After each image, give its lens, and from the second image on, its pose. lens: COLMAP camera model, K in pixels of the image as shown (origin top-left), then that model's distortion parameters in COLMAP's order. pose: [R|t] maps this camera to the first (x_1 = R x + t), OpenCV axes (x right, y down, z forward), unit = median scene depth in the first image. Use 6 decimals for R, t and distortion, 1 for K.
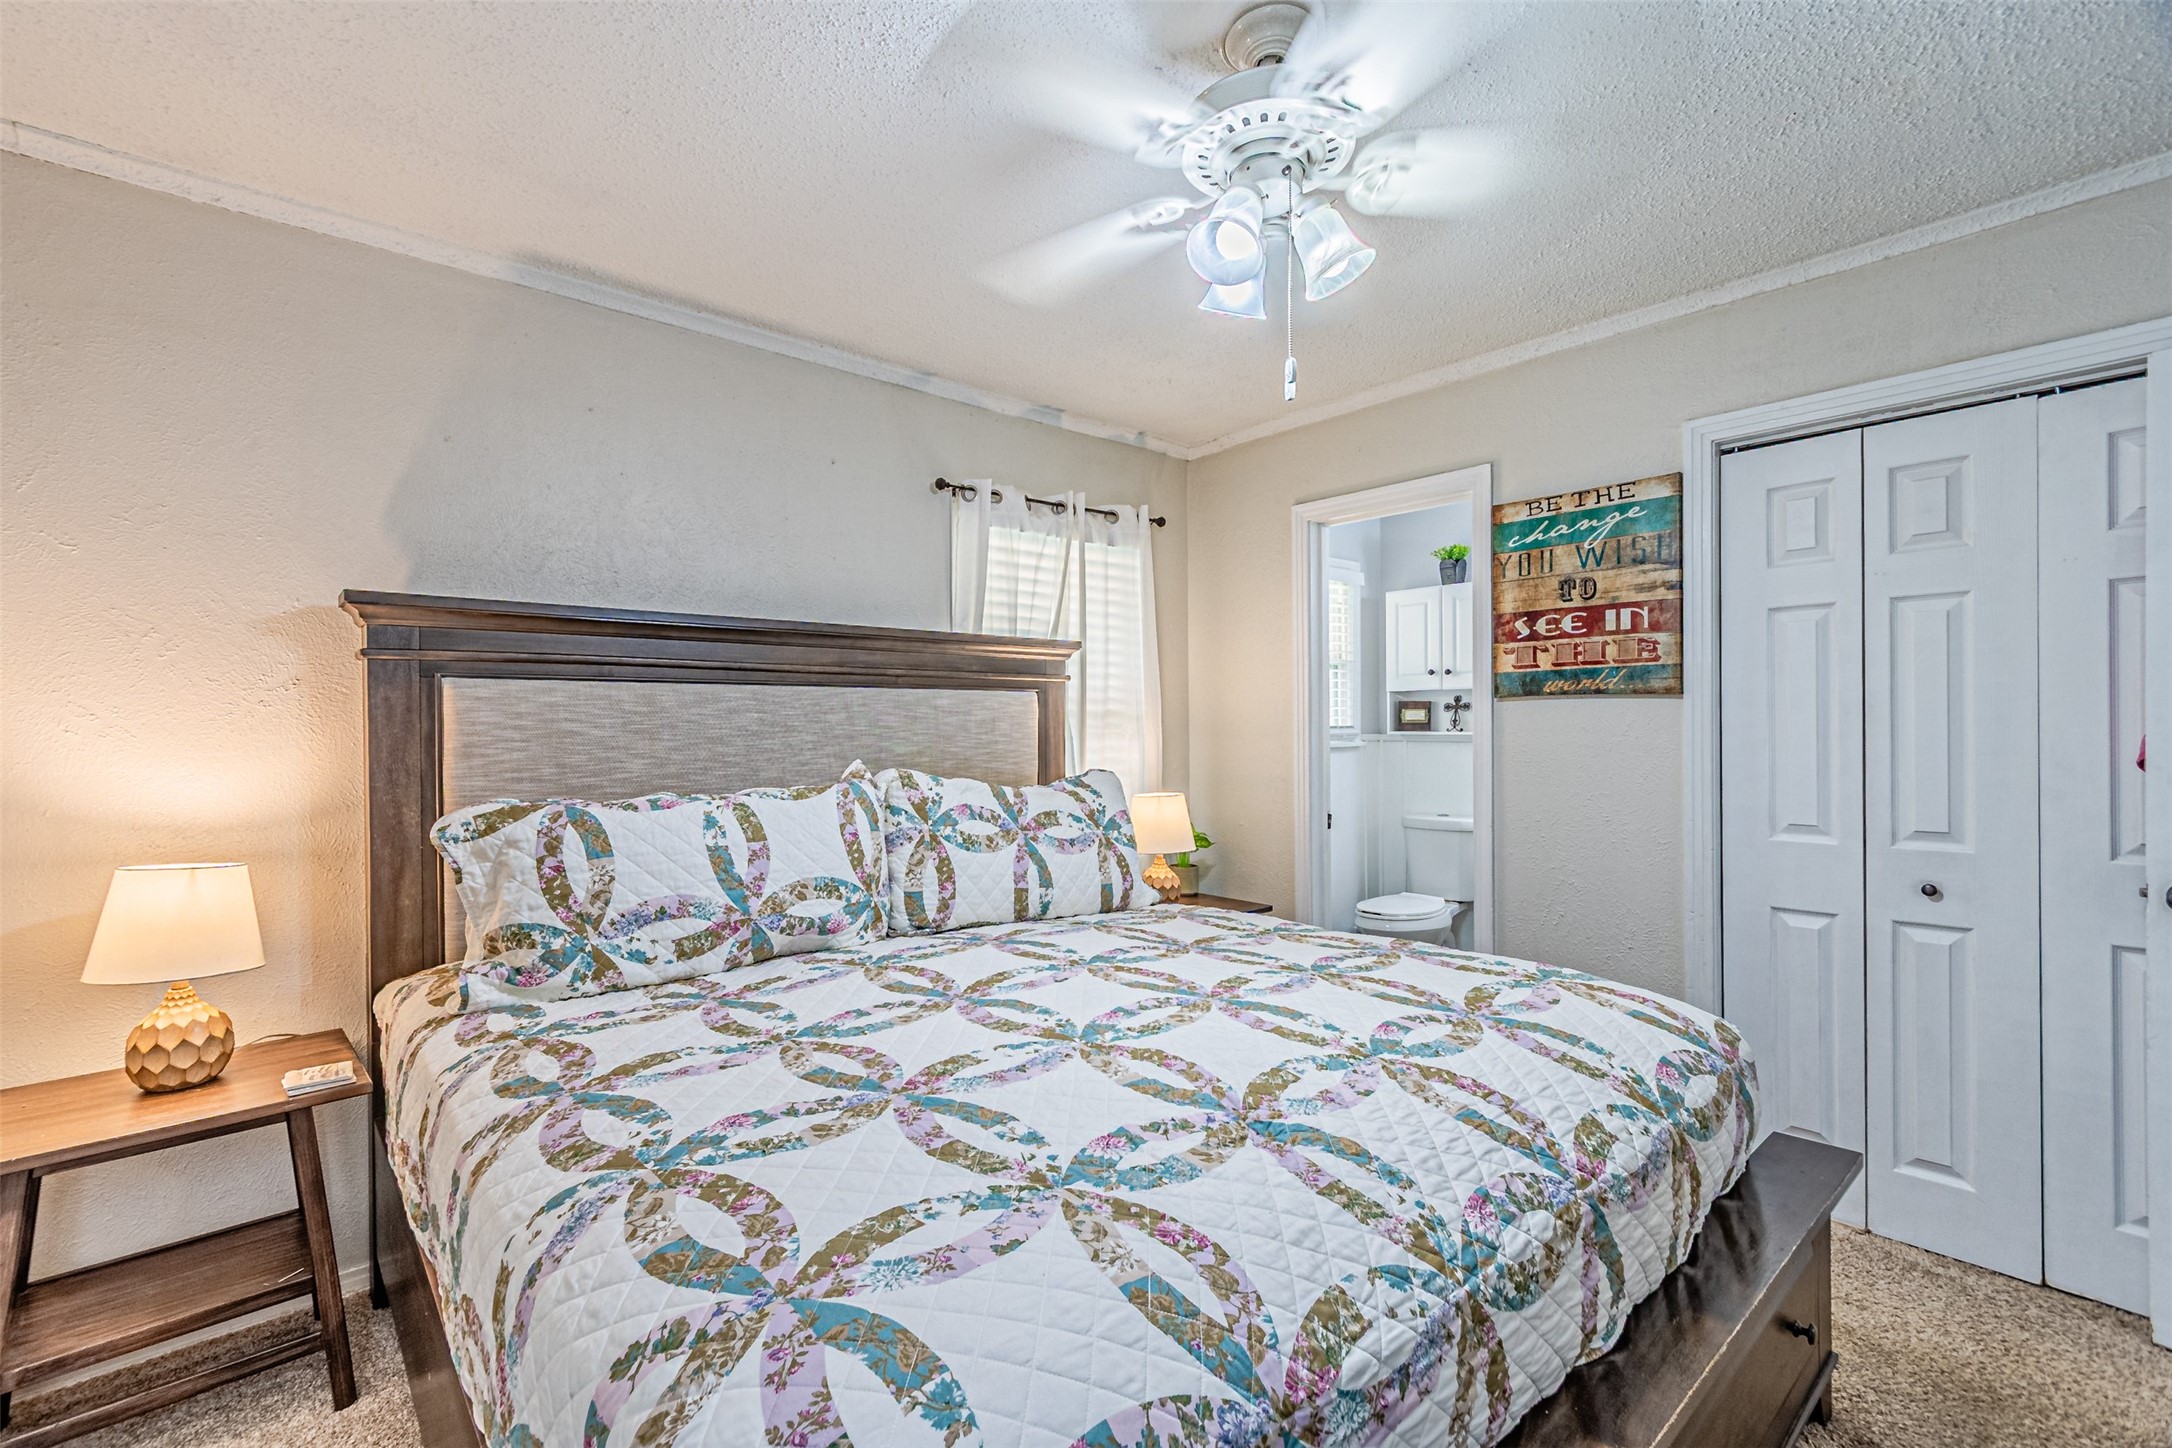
lens RADIAL K [[950.9, 0, 1072.7], [0, 950.9, 726.2], [0, 0, 1]] dist [0.007392, -0.002188]
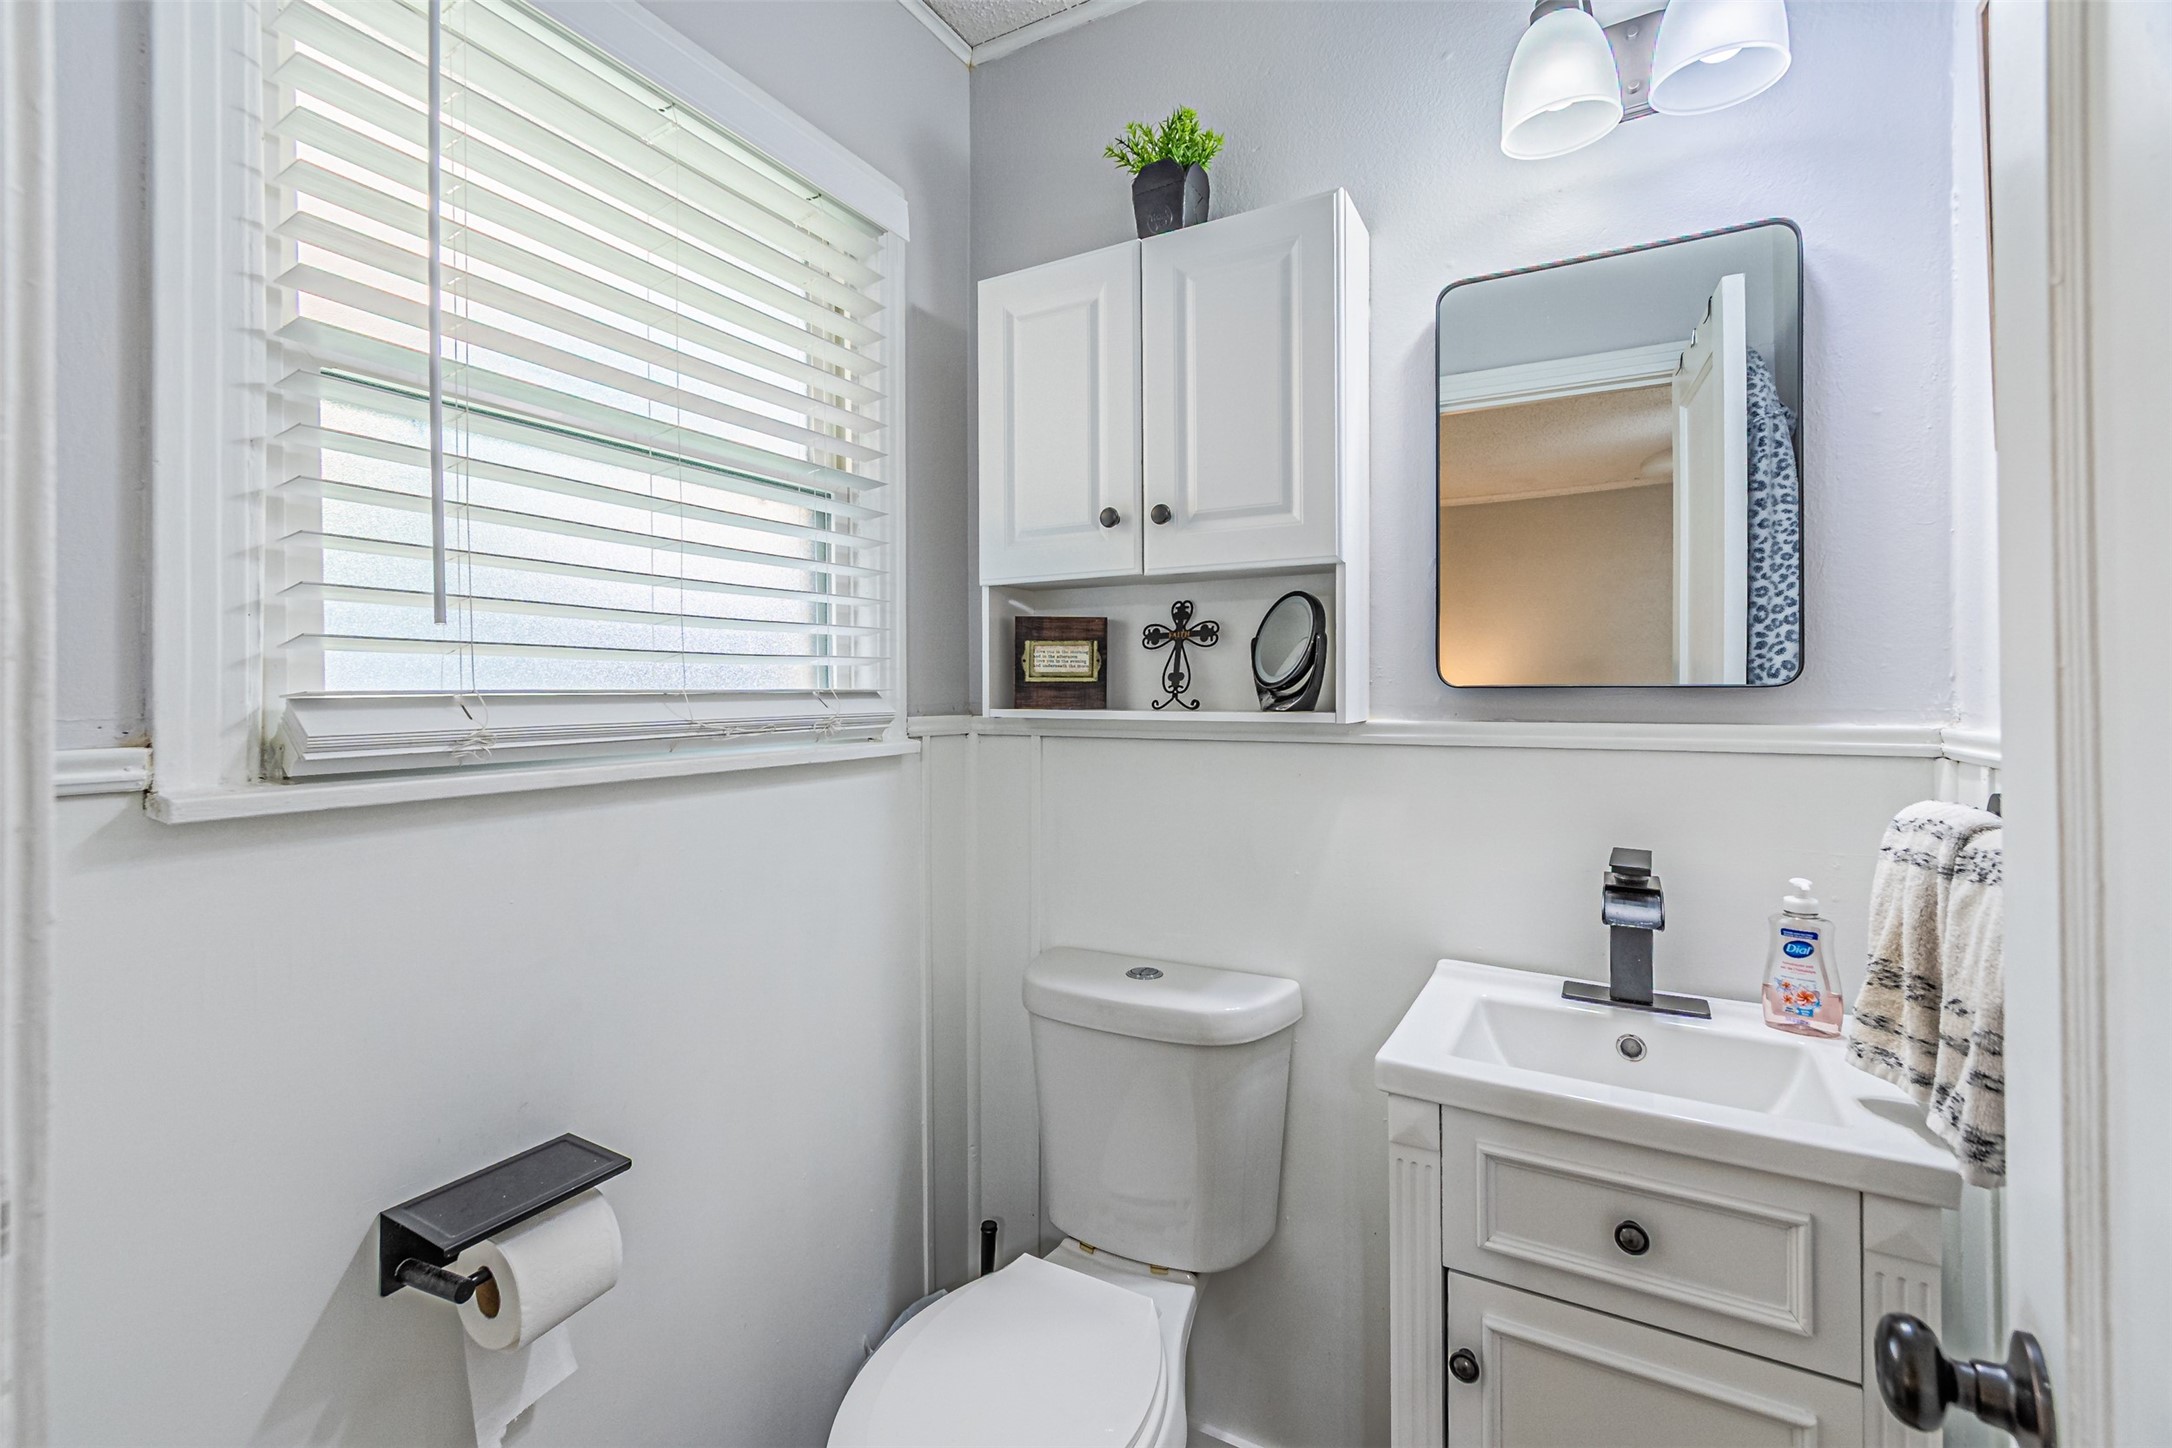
lens RADIAL K [[950.9, 0, 1086.5], [0, 950.9, 705.0], [0, 0, 1]] dist [0.007392, -0.002188]
pose [[0.942874, 0.003408, 0.333133, 0.290740], [-0.006670, 0.999940, 0.008649, 0.001536], [-0.333083, -0.010377, 0.942840, 0.773310]]
